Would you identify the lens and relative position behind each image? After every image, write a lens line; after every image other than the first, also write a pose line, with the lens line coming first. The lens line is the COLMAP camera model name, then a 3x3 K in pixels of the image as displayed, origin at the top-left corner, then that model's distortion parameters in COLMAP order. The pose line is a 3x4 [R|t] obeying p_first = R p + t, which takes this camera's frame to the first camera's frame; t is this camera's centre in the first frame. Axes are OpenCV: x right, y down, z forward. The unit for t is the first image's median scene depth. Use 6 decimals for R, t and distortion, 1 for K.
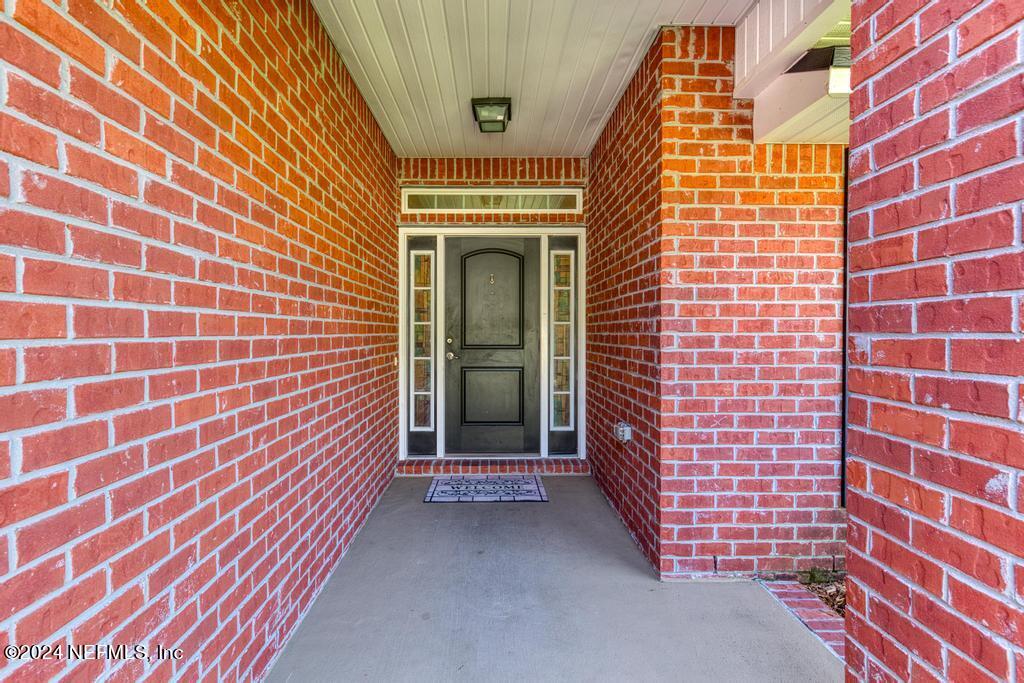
lens RADIAL K [[477.6, 0, 496.6], [0, 477.6, 329.9], [0, 0, 1]] dist [-0.000371, 0.000226]
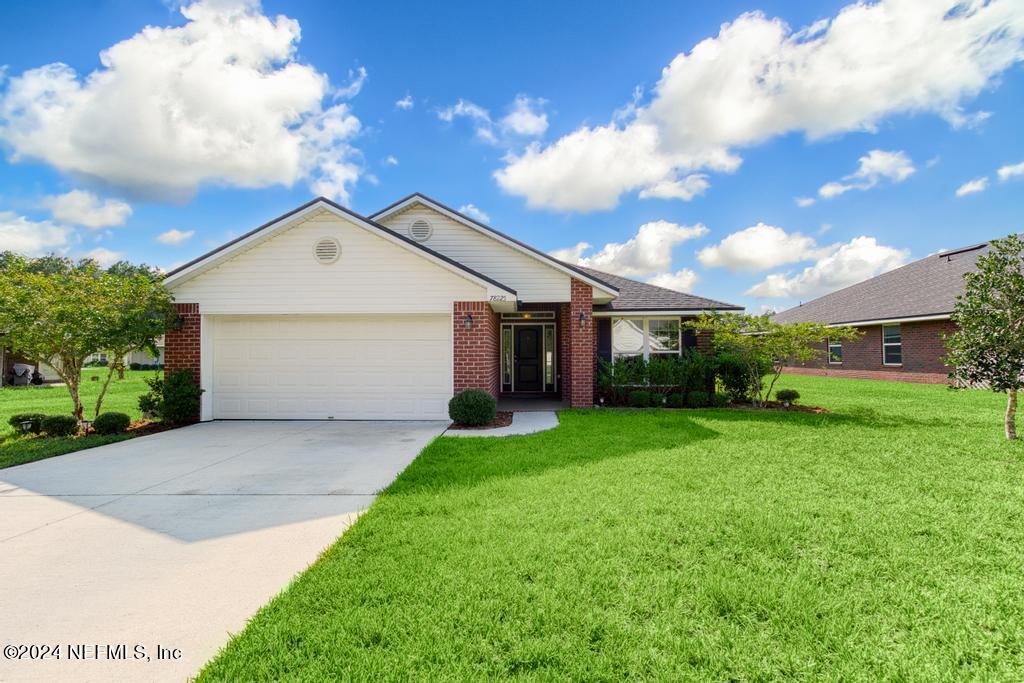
lens RADIAL K [[456.2, 0, 512.0], [0, 456.2, 341.5], [0, 0, 1]] dist [0.001029, -0.000053]
pose [[0.999576, -0.004785, -0.028729, -0.029989], [0.004019, 0.999637, -0.026646, 0.002767], [0.028846, 0.026519, 0.999232, -2.172114]]
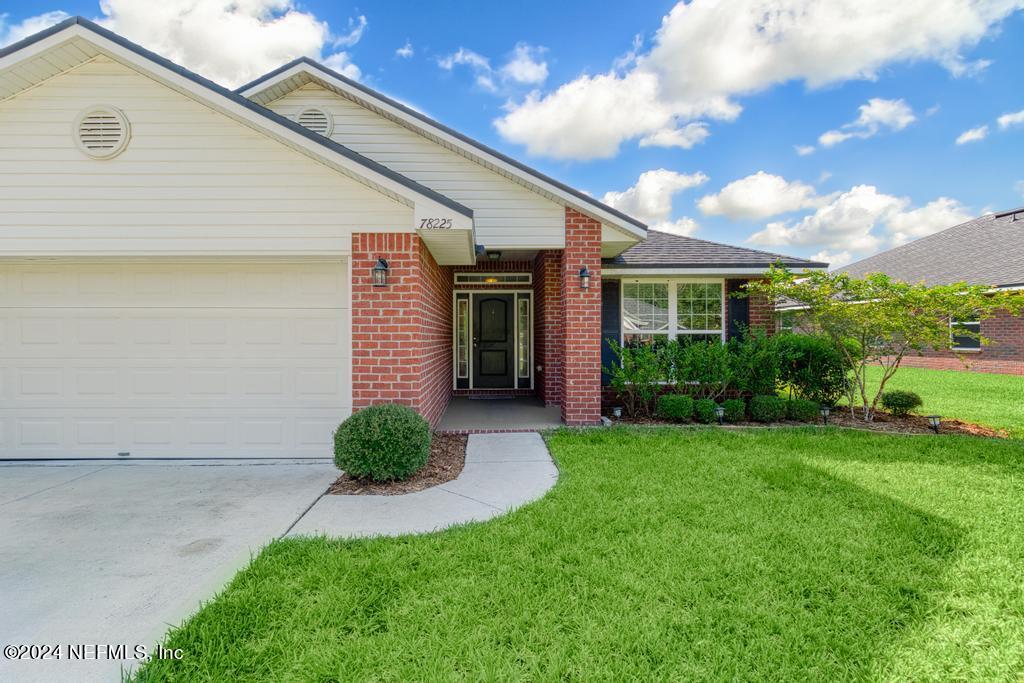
lens RADIAL K [[477.6, 0, 496.6], [0, 477.6, 329.9], [0, 0, 1]] dist [-0.000371, 0.000226]
pose [[0.999850, -0.002305, 0.017158, -0.032408], [0.002486, 0.999941, -0.010530, 0.005948], [-0.017133, 0.010571, 0.999797, -1.310797]]
